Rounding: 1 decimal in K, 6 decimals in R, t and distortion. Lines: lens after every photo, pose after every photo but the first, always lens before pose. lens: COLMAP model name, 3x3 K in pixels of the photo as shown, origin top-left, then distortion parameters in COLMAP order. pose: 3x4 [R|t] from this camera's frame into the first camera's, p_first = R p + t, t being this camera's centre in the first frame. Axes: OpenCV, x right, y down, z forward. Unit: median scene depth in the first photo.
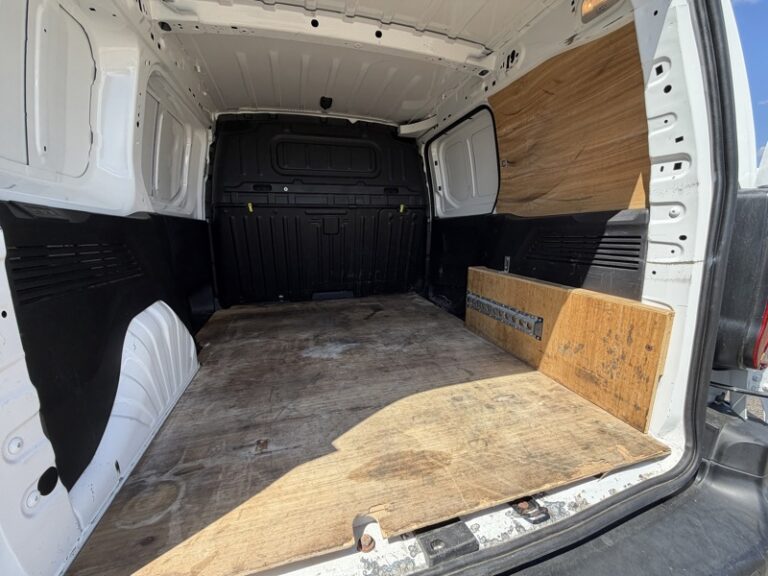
lens RADIAL K [[305.6, 0, 382.1], [0, 305.6, 289.0], [0, 0, 1]] dist [0.000130, 0.000085]
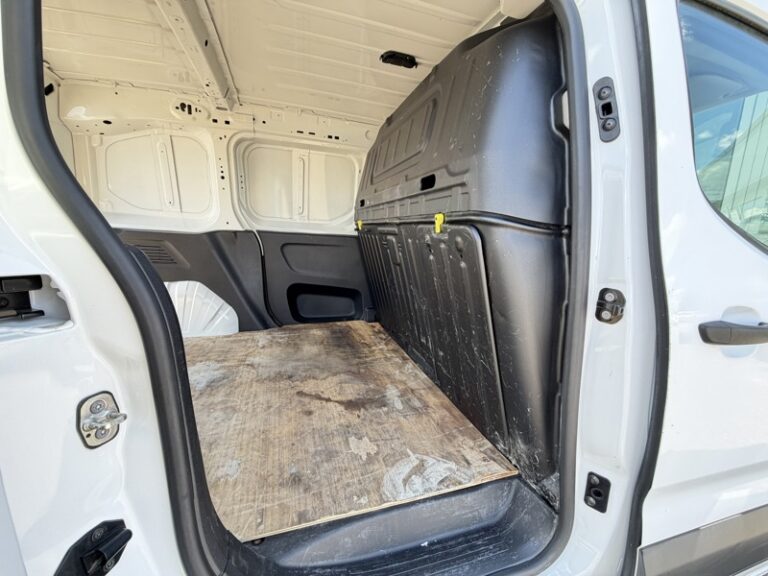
lens RADIAL K [[305.6, 0, 382.1], [0, 305.6, 289.0], [0, 0, 1]] dist [0.000130, 0.000085]
pose [[0.015149, 0.195248, -0.980637, 0.758624], [-0.244006, 0.951820, 0.185741, -0.385796], [0.969655, 0.236467, 0.062060, 1.497768]]
